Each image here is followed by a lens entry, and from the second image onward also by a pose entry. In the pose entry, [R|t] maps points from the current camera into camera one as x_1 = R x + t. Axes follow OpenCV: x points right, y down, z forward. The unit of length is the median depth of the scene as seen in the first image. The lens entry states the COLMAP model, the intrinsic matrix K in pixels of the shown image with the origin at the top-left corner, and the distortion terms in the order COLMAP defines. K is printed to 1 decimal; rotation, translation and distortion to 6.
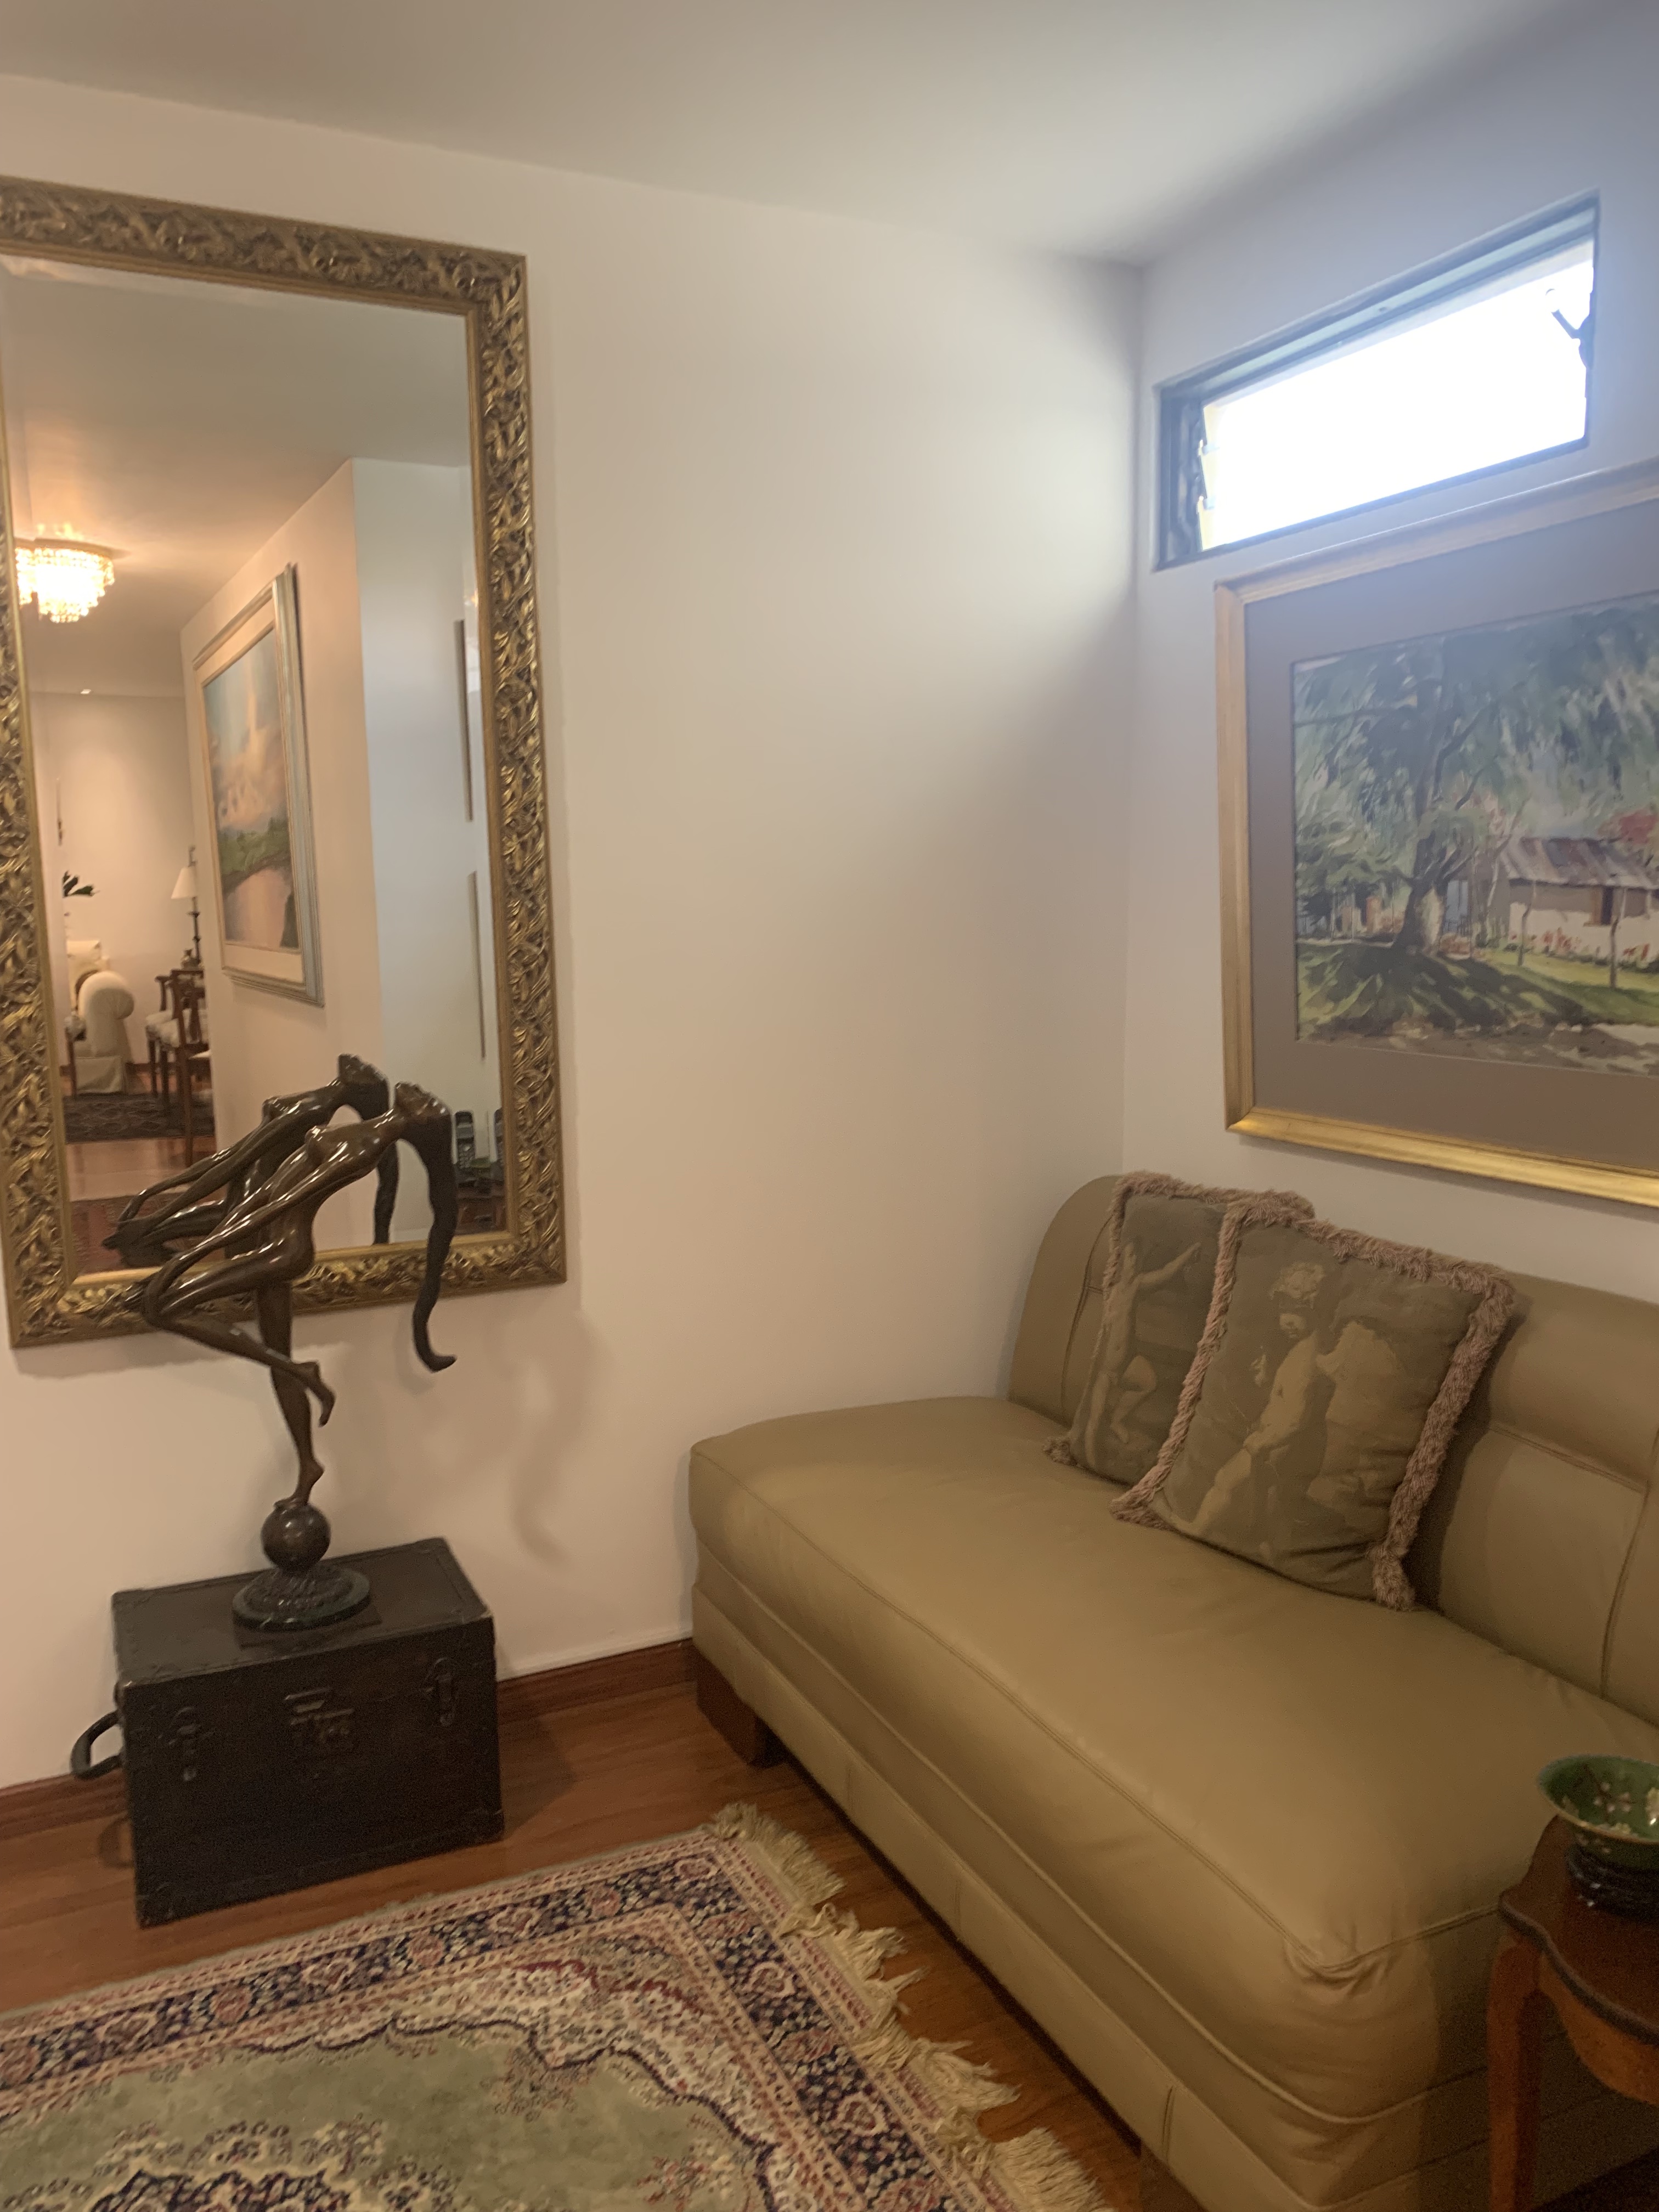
lens RADIAL K [[1737.4, 0, 820.9], [0, 1737.4, 1157.2], [0, 0, 1]] dist [0.001875, 0.001410]
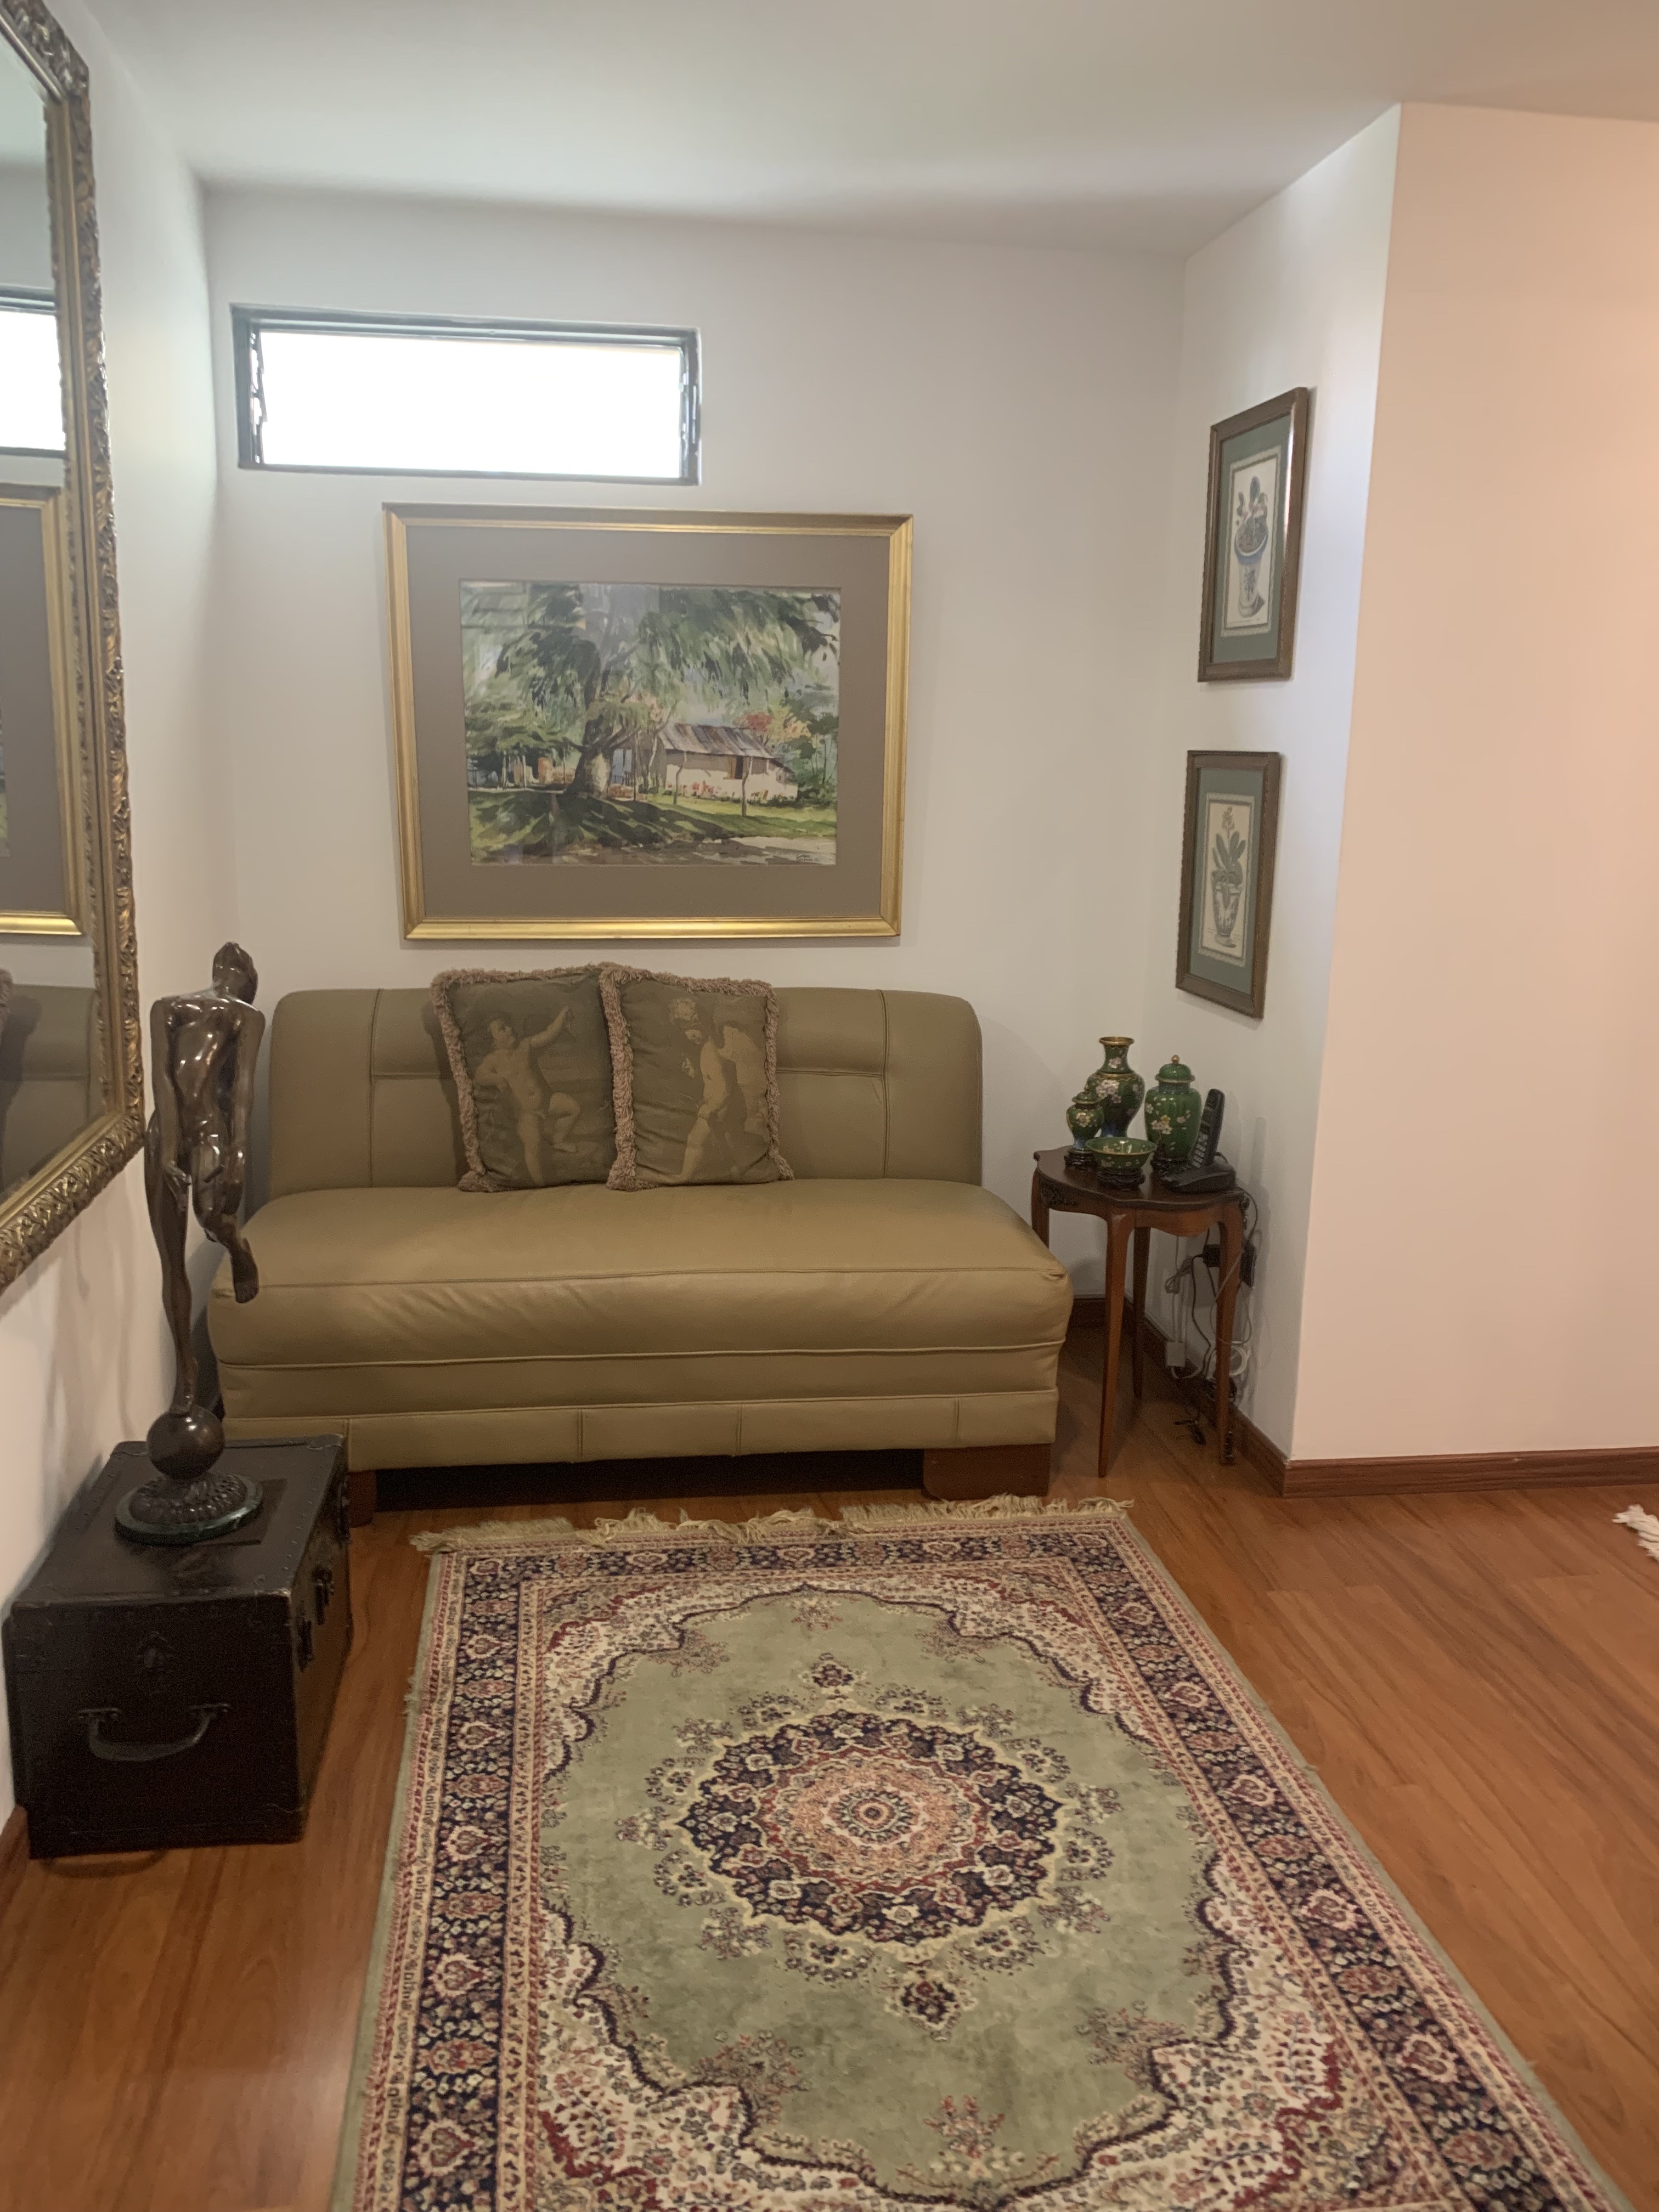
lens RADIAL K [[1680.2, 0, 848.4], [0, 1680.2, 1136.8], [0, 0, 1]] dist [0.129367, -0.263430]
pose [[0.284790, -0.211019, 0.935075, -1.063701], [0.126134, 0.975237, 0.181667, -0.071634], [-0.950255, 0.066207, 0.304354, 0.376456]]
